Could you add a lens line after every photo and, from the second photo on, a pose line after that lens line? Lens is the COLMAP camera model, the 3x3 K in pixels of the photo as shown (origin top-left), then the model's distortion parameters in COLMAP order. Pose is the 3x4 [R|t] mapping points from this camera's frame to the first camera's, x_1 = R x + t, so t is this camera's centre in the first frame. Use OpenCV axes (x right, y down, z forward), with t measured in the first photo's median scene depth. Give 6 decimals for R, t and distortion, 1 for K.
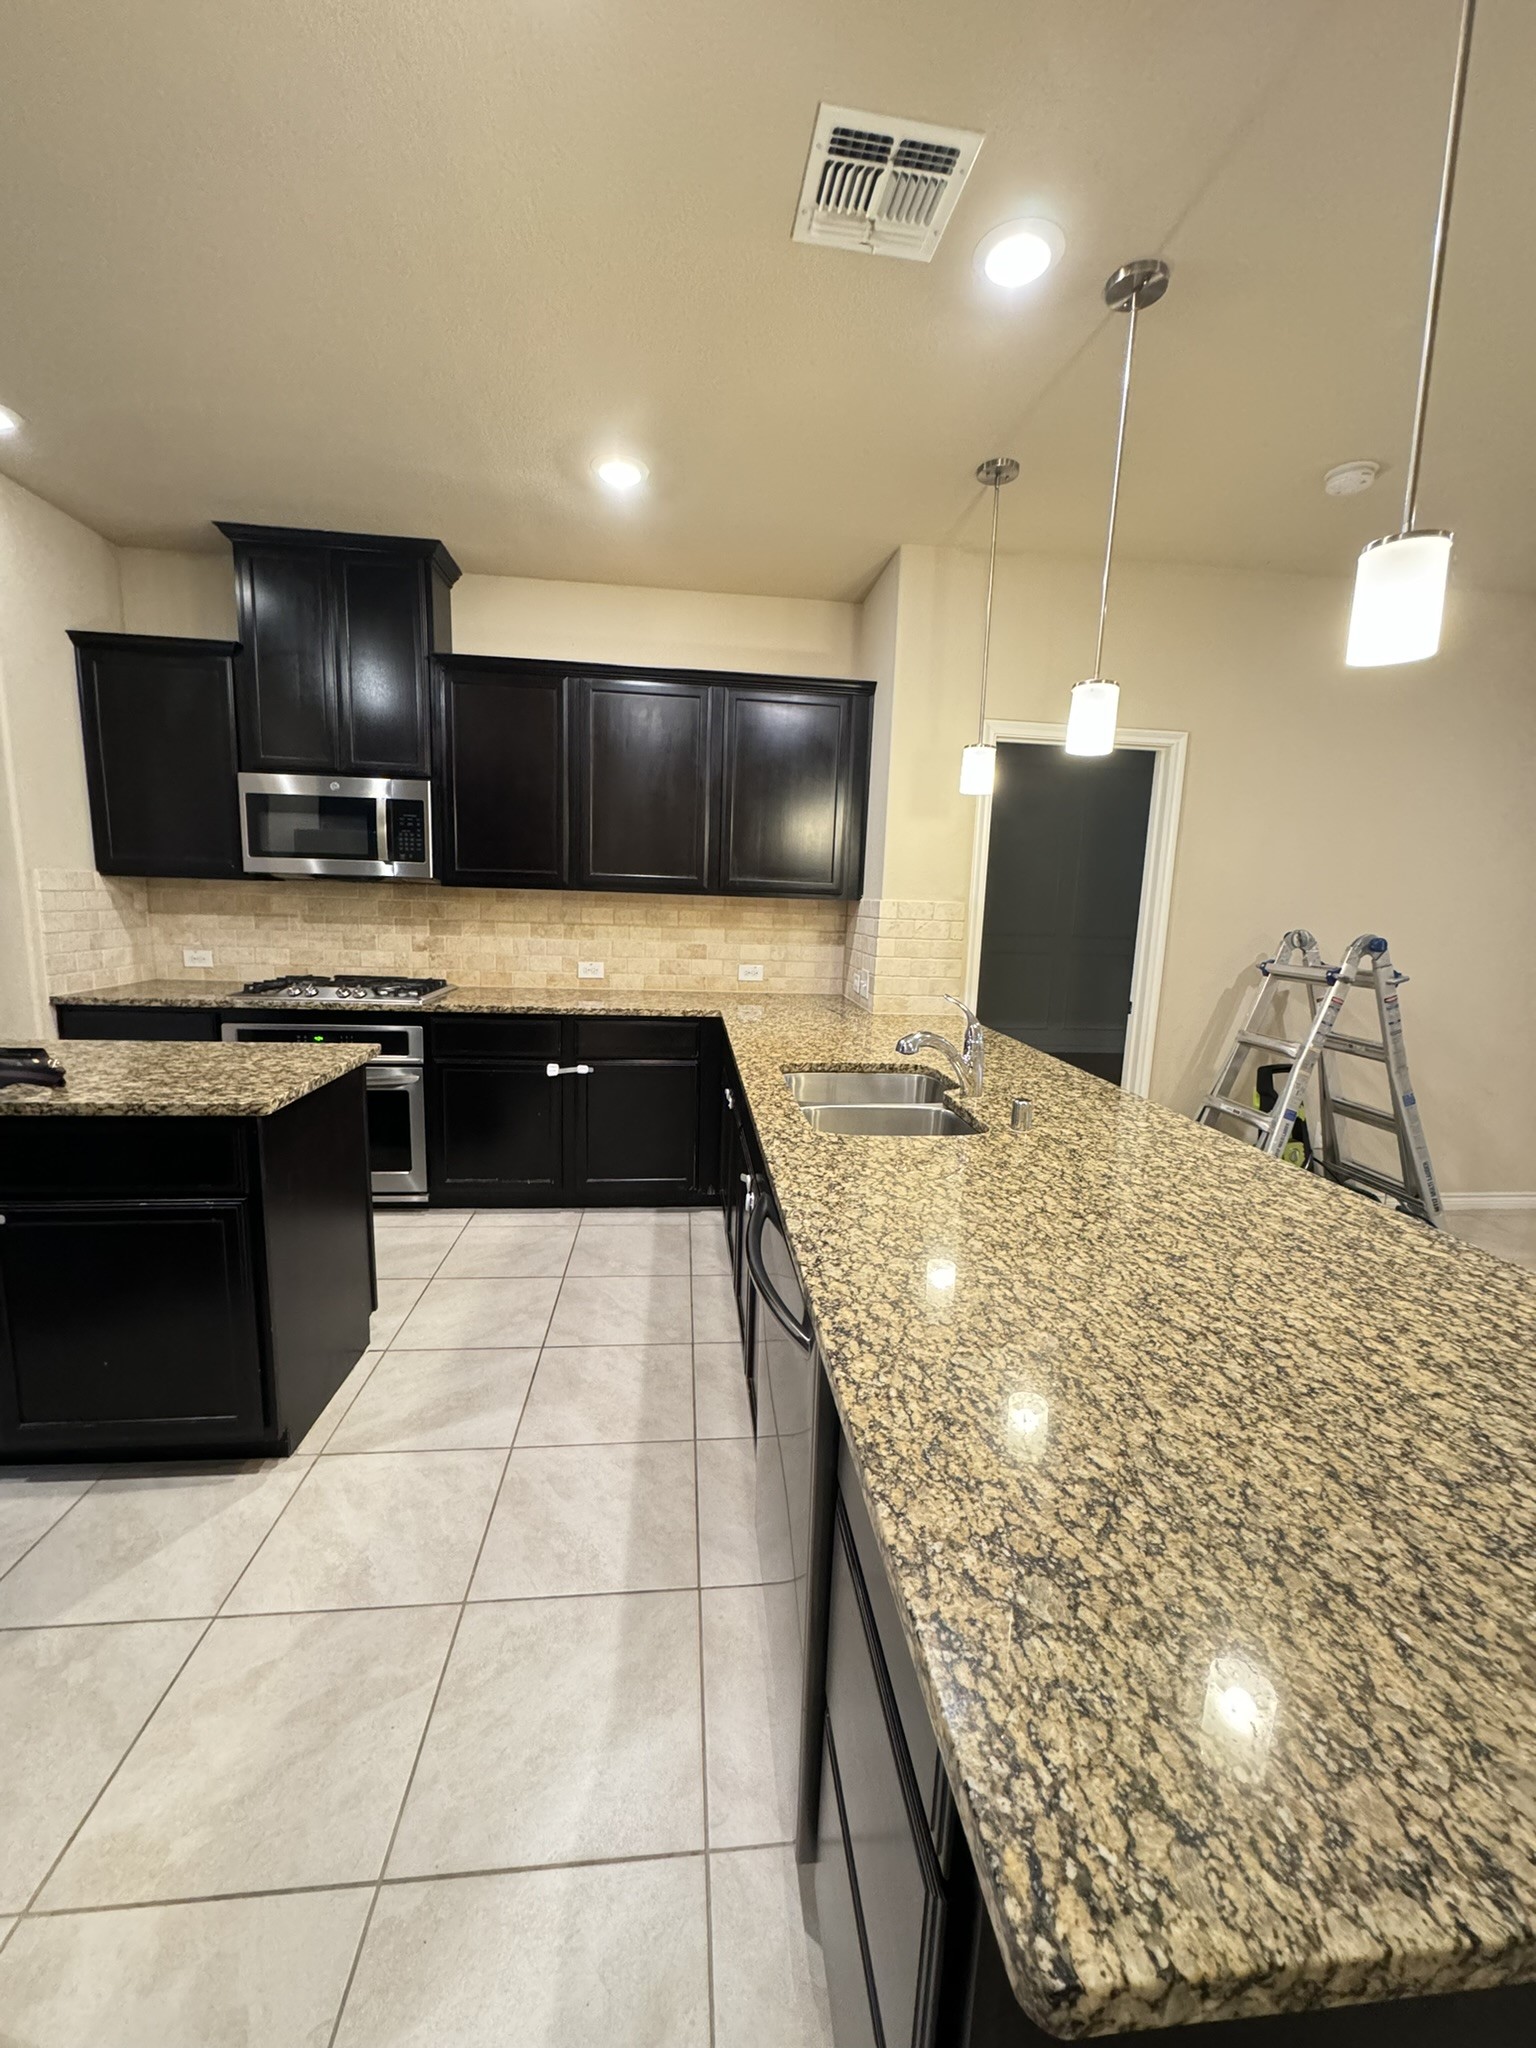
lens RADIAL K [[813.2, 0, 768.9], [0, 813.2, 1025.3], [0, 0, 1]] dist [-0.001947, 0.000466]
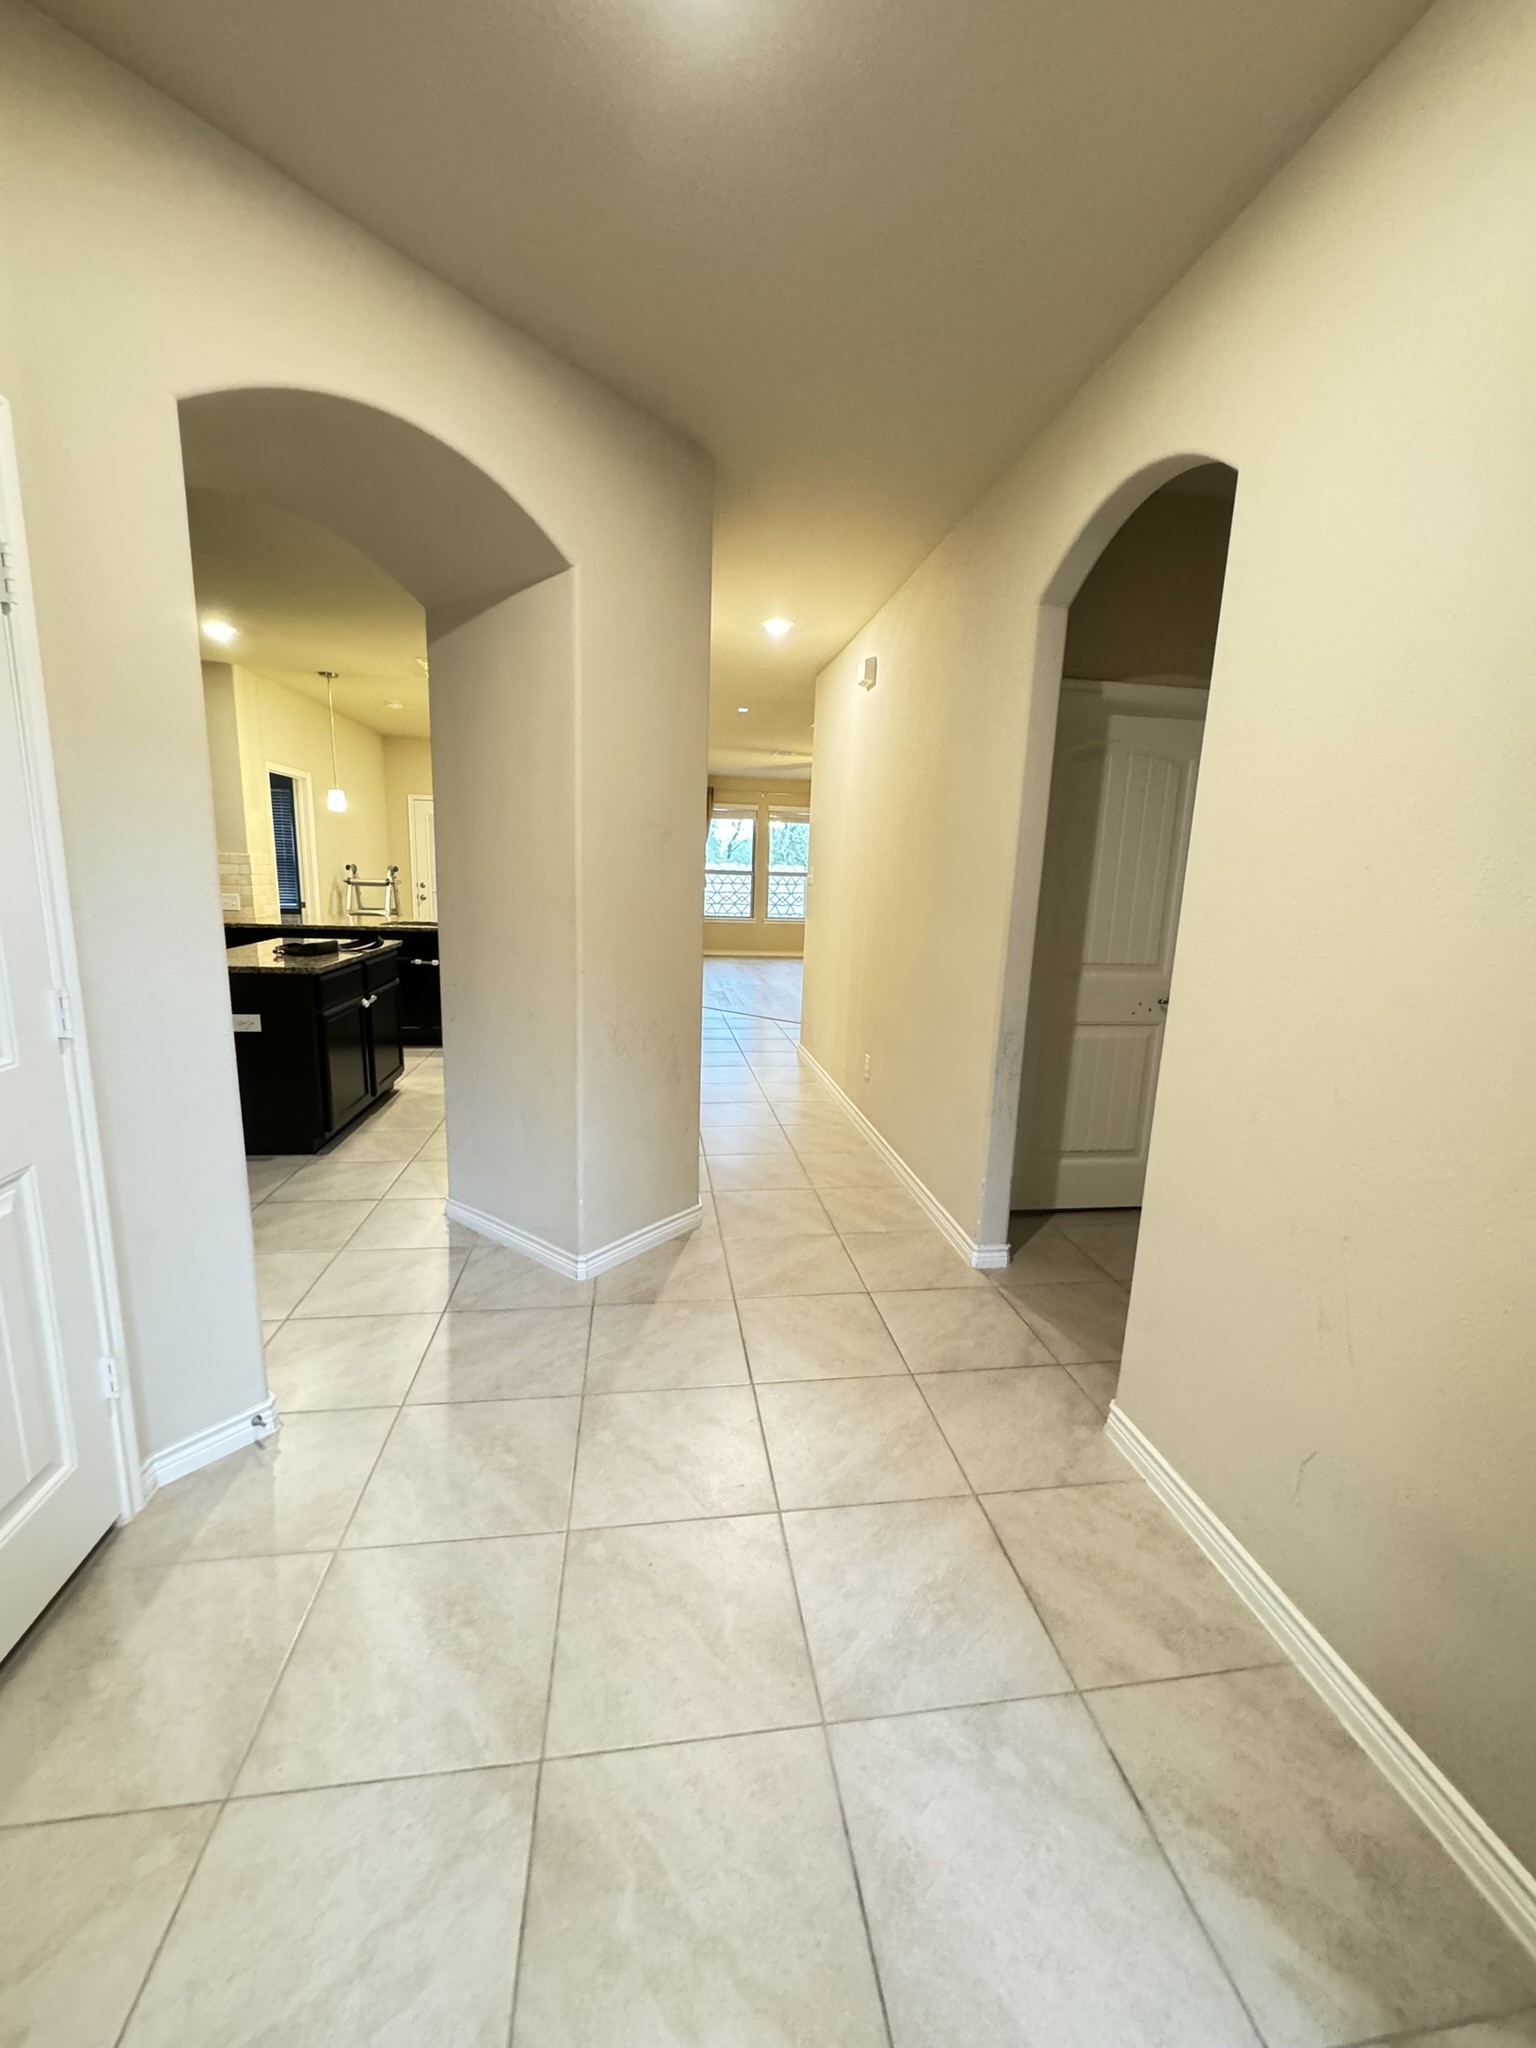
lens RADIAL K [[813.2, 0, 760.9], [0, 813.2, 1027.7], [0, 0, 1]] dist [-0.001947, 0.000466]
pose [[-0.036092, -0.226479, 0.973347, -3.814600], [0.122412, 0.965645, 0.229226, -0.119938], [-0.991823, 0.127423, -0.007128, -0.175882]]
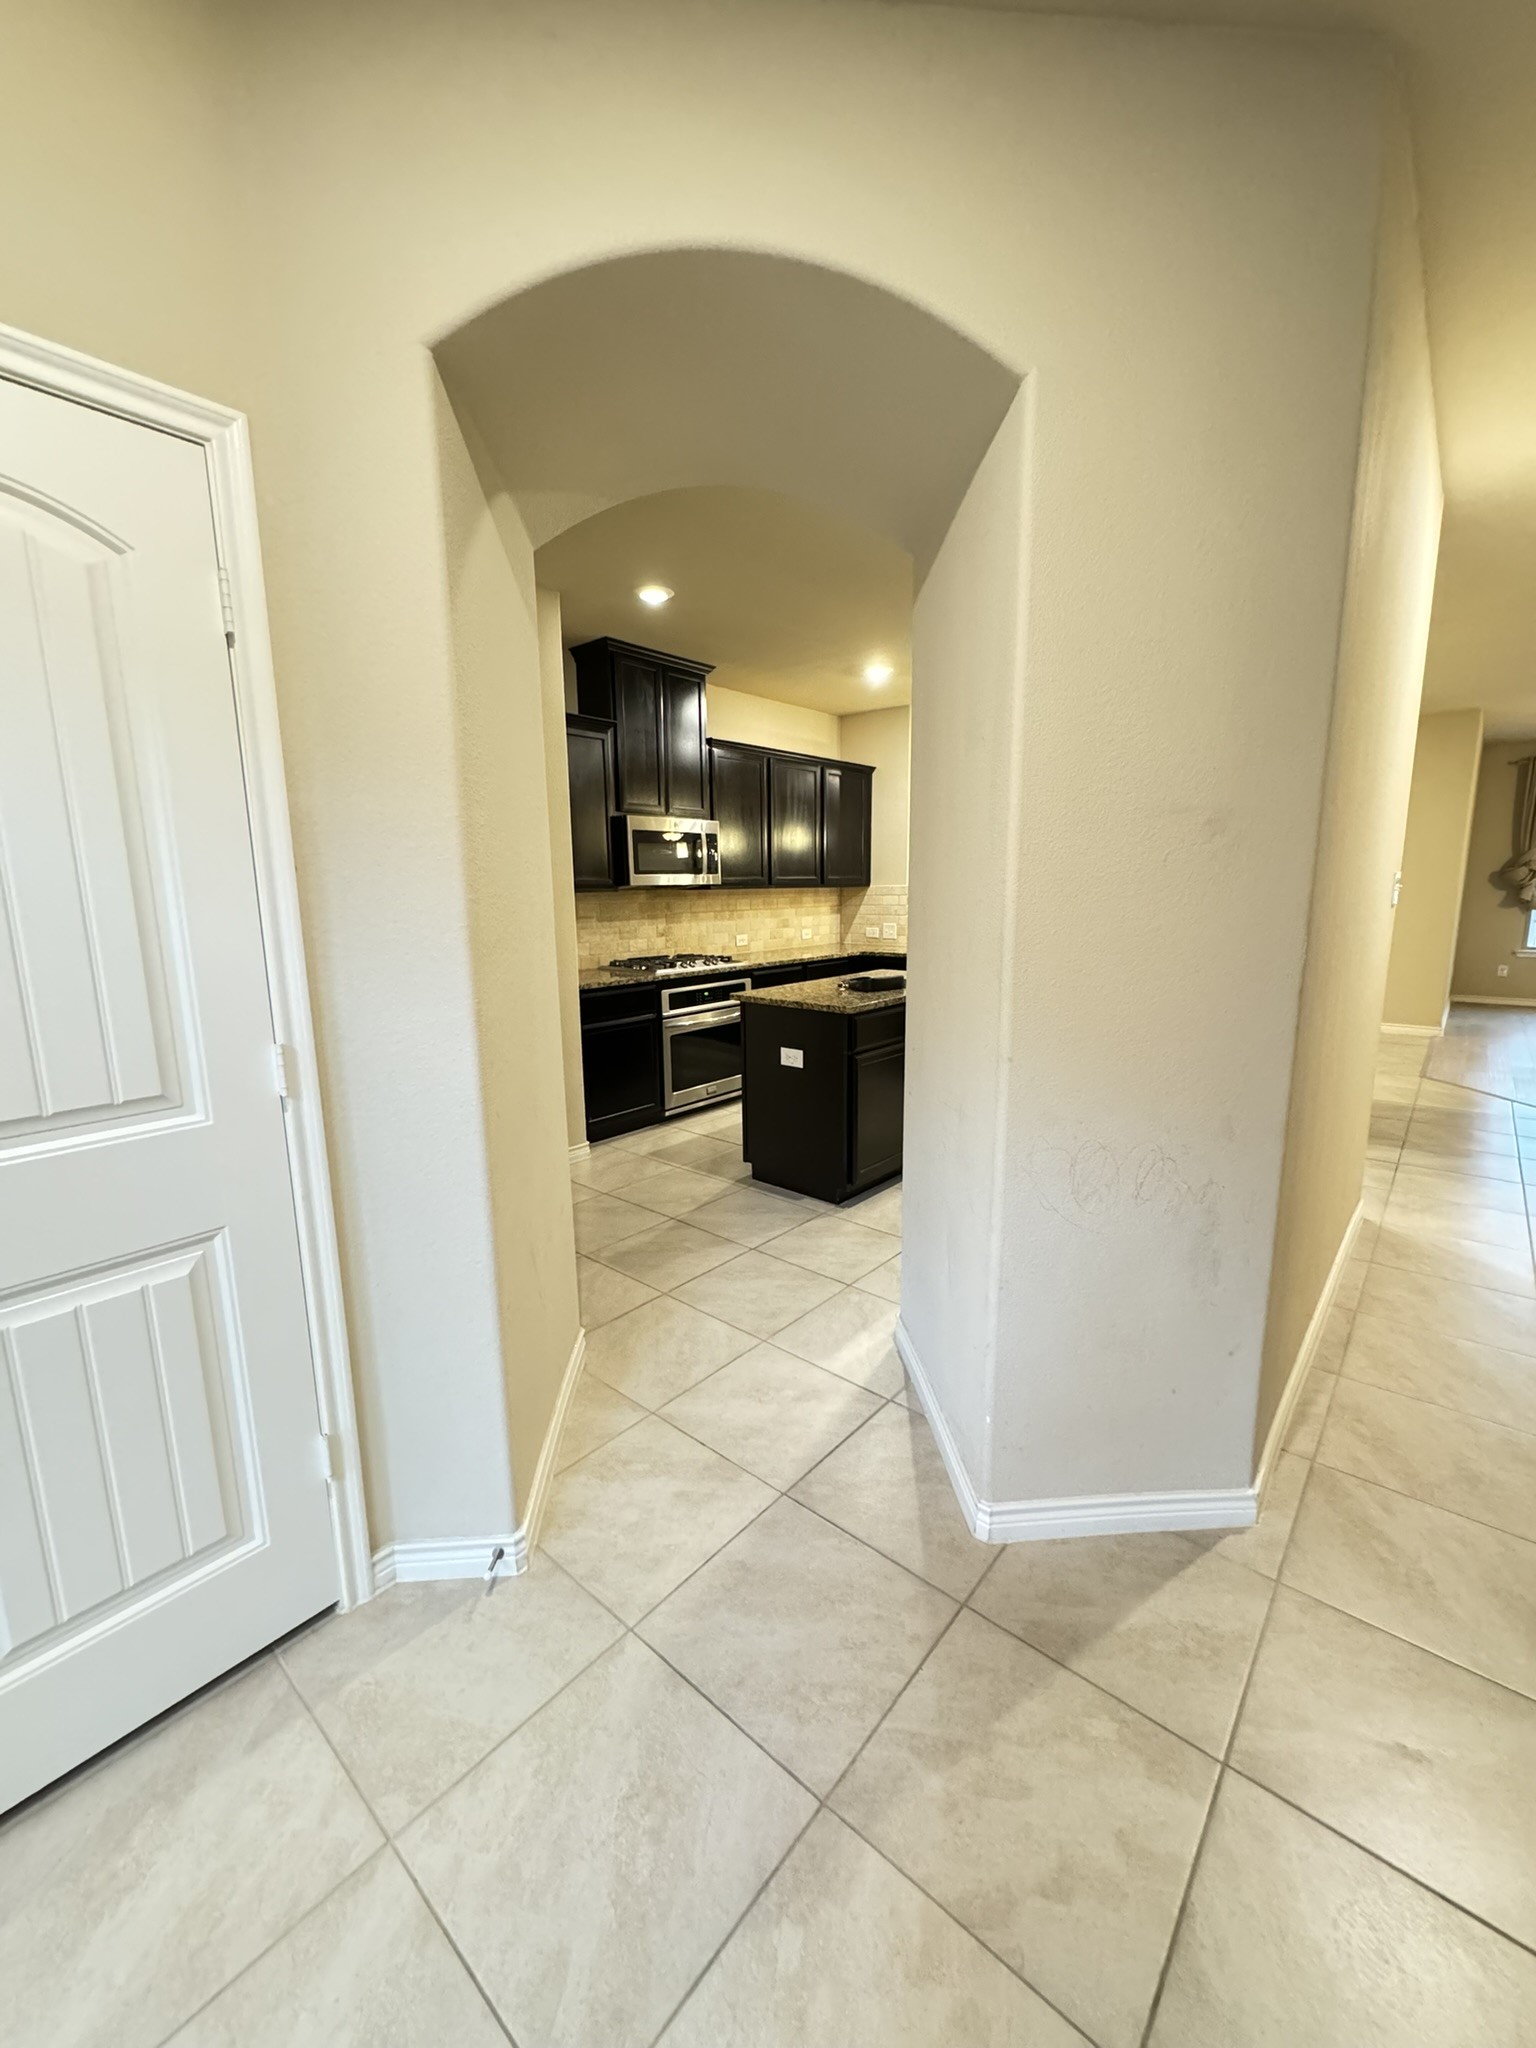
lens RADIAL K [[813.2, 0, 770.1], [0, 813.2, 1022.3], [0, 0, 1]] dist [-0.001947, 0.000466]
pose [[0.726970, -0.156818, 0.668523, -3.035549], [0.143549, 0.986769, 0.075371, -0.057596], [-0.671497, 0.041174, 0.739862, -0.395406]]
